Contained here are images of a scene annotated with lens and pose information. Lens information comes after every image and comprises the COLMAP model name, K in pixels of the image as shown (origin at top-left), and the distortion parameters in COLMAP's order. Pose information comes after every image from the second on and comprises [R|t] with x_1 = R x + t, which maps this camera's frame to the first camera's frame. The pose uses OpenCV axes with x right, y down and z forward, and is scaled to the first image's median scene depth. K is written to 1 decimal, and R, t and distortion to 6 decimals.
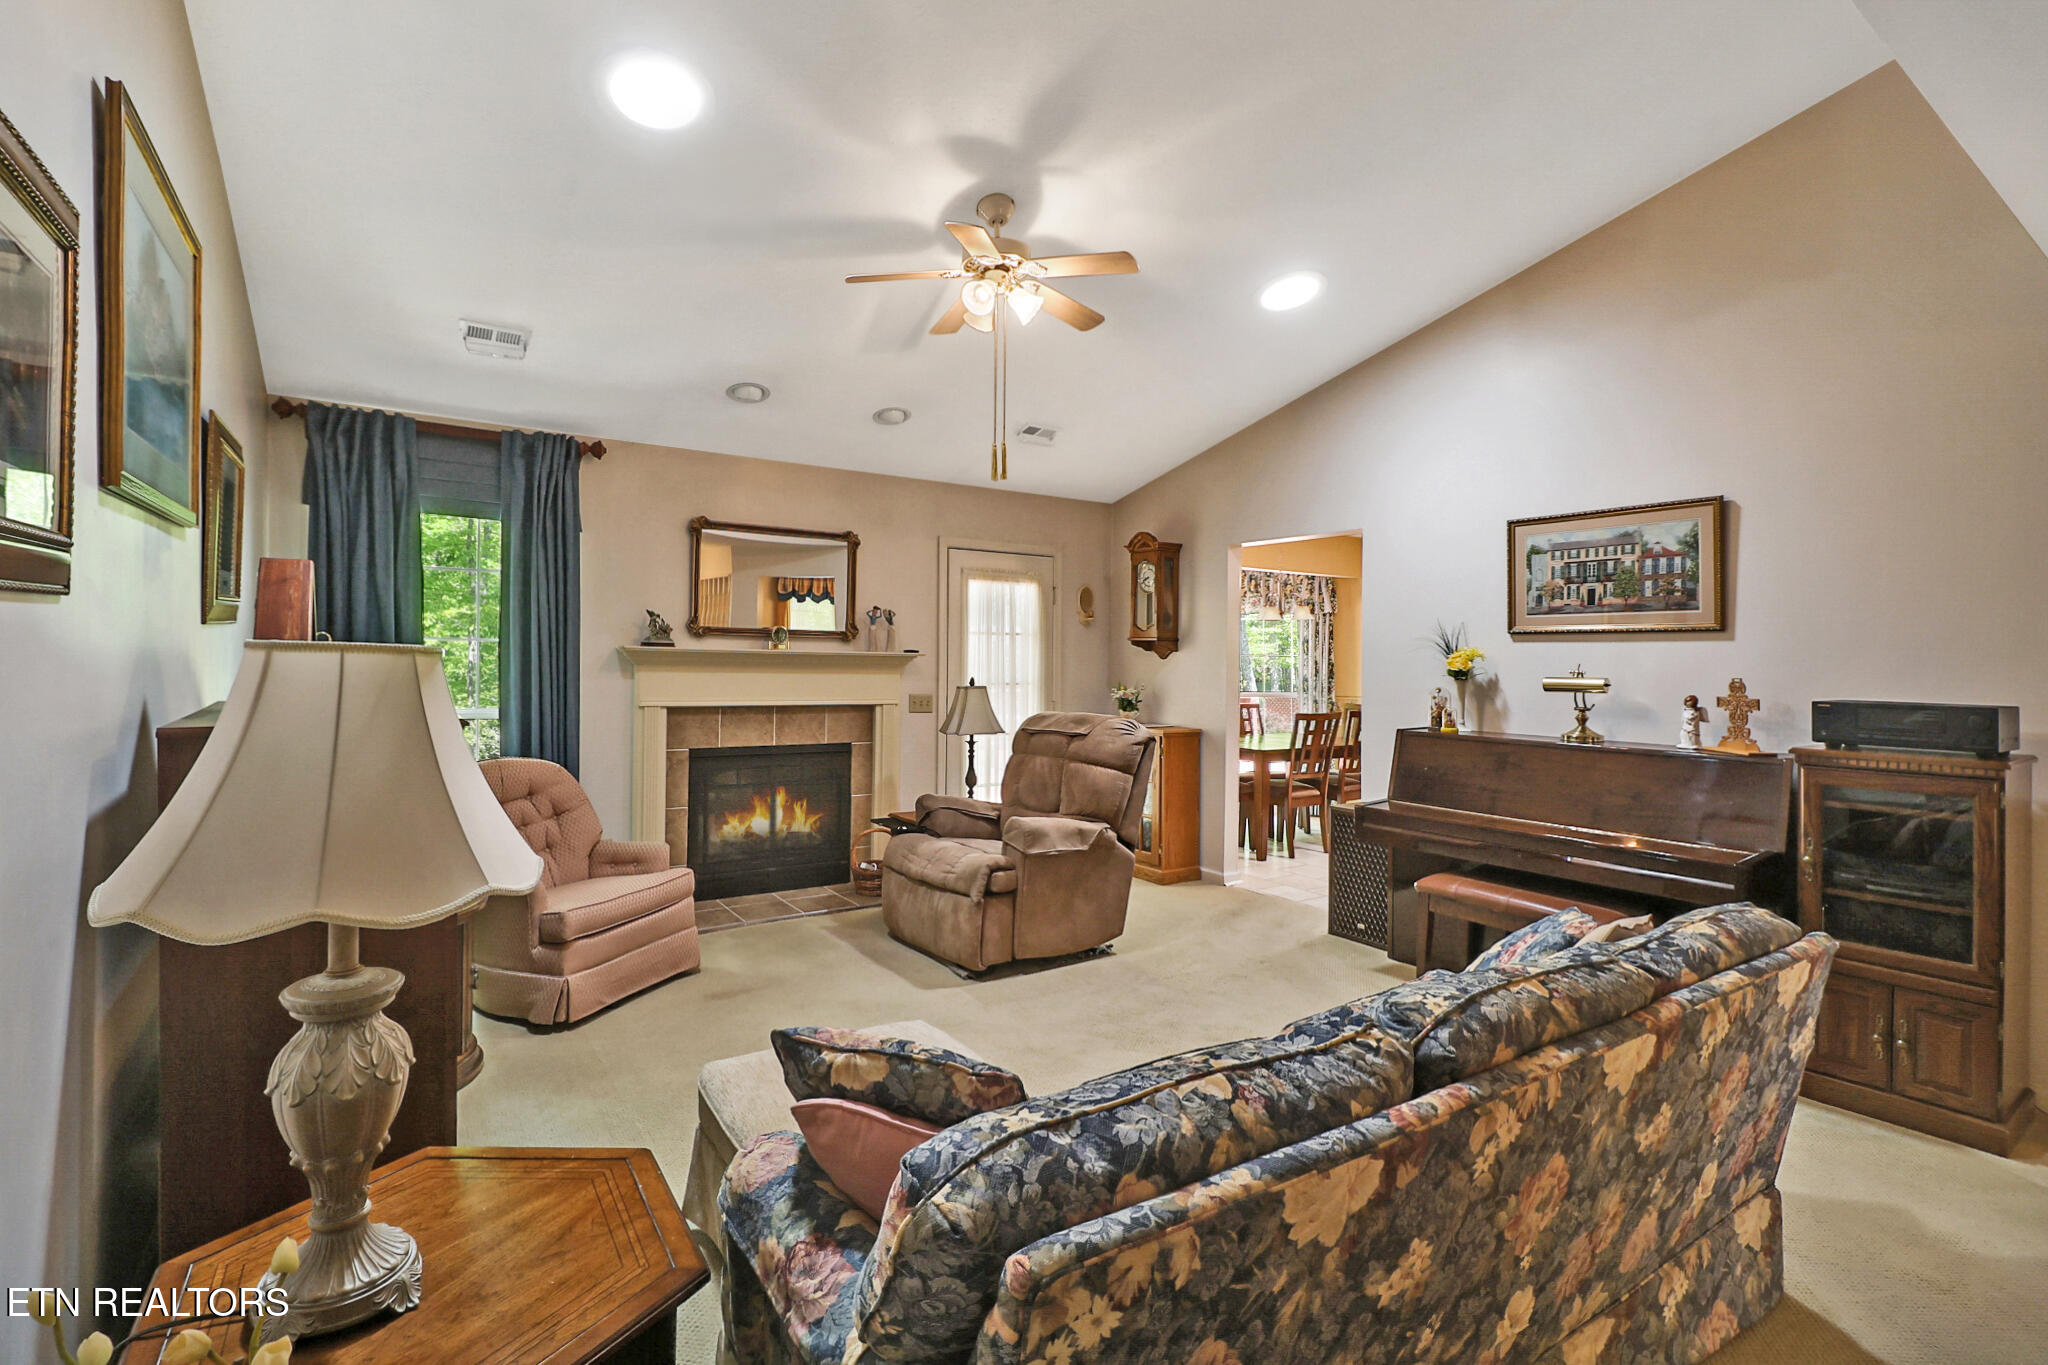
lens RADIAL K [[944.7, 0, 1013.8], [0, 944.7, 636.2], [0, 0, 1]] dist [0.000130, -0.007203]
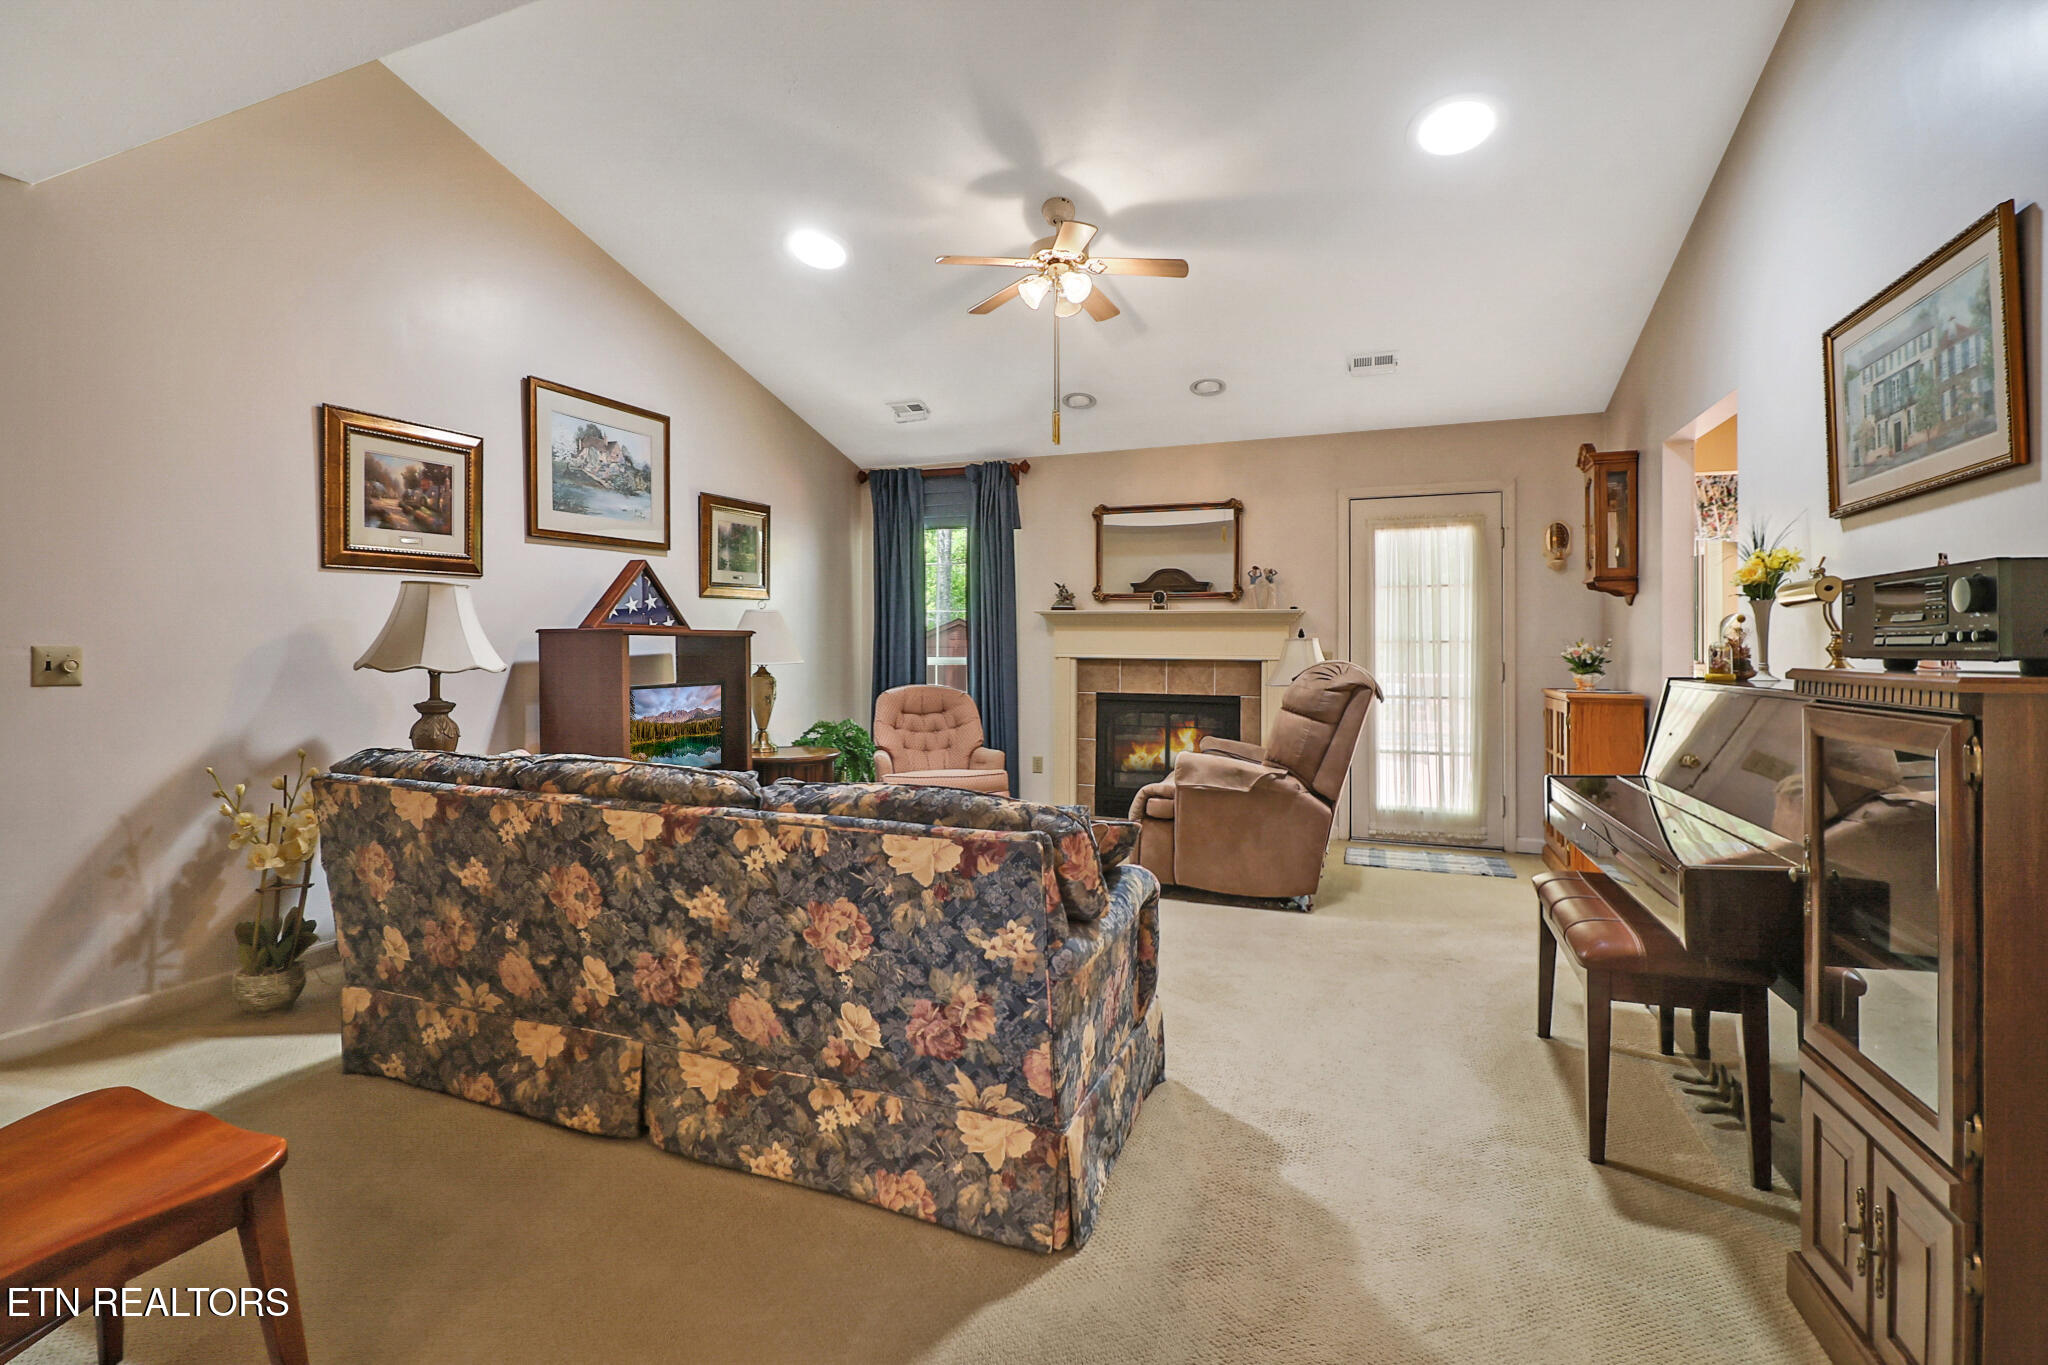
lens RADIAL K [[944.7, 0, 1001.3], [0, 944.7, 634.6], [0, 0, 1]] dist [0.000130, -0.007203]
pose [[0.569602, -0.024314, -0.821561, 0.730822], [0.022911, 0.999644, -0.013699, 0.069005], [0.821602, -0.011020, 0.569956, 0.225203]]
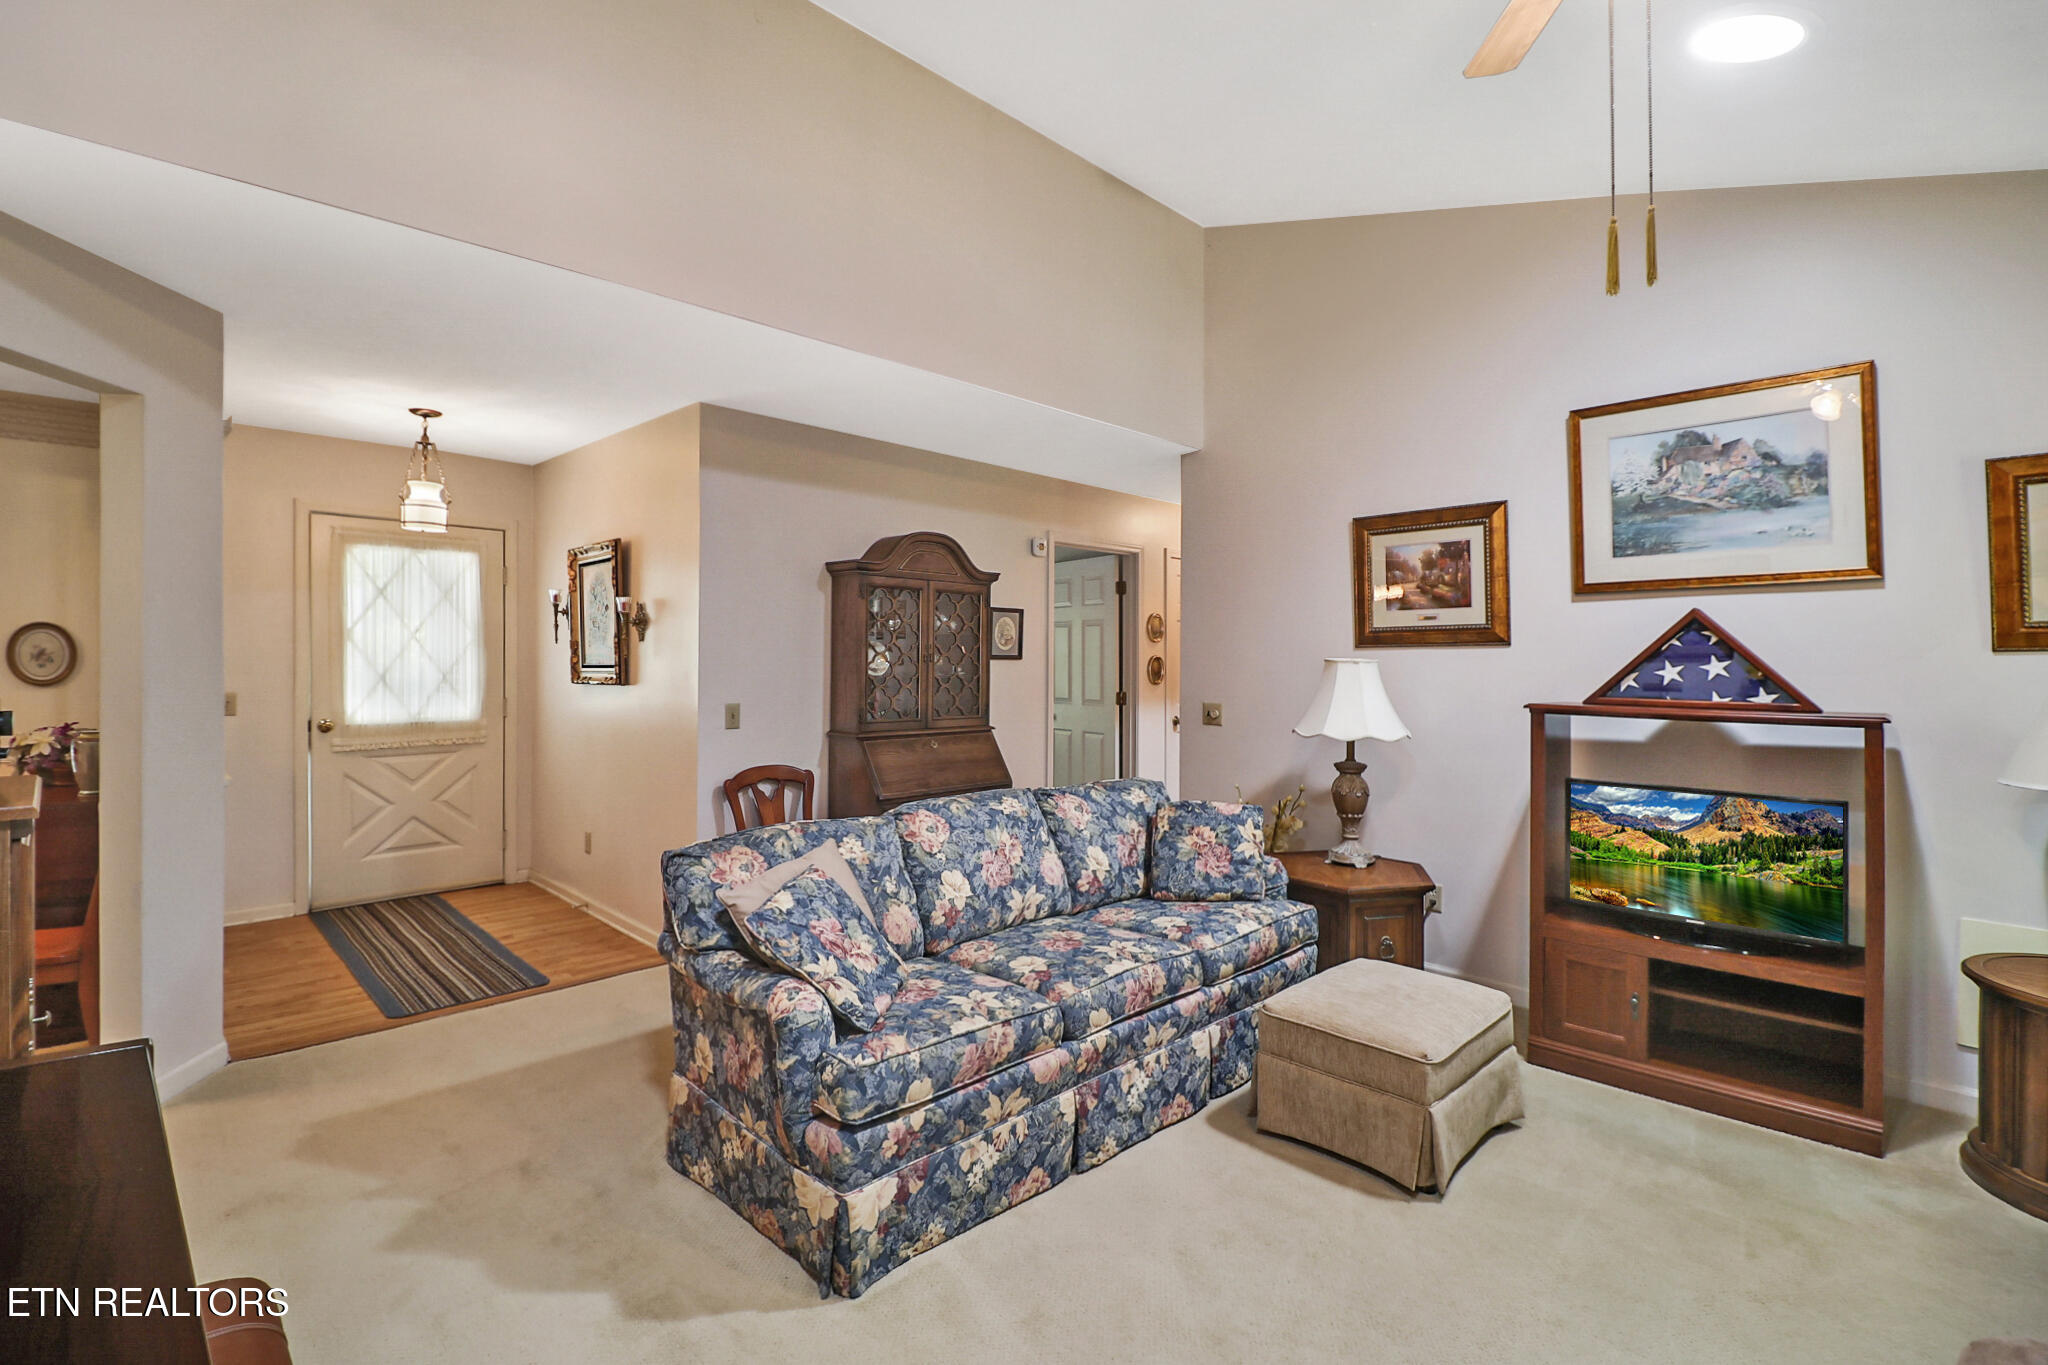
lens RADIAL K [[944.7, 0, 997.6], [0, 944.7, 639.9], [0, 0, 1]] dist [0.000130, -0.007203]
pose [[-0.982570, -0.030403, -0.183392, 0.310973], [-0.023623, 0.998958, -0.039045, 0.028376], [0.184388, -0.034033, -0.982264, 1.131815]]
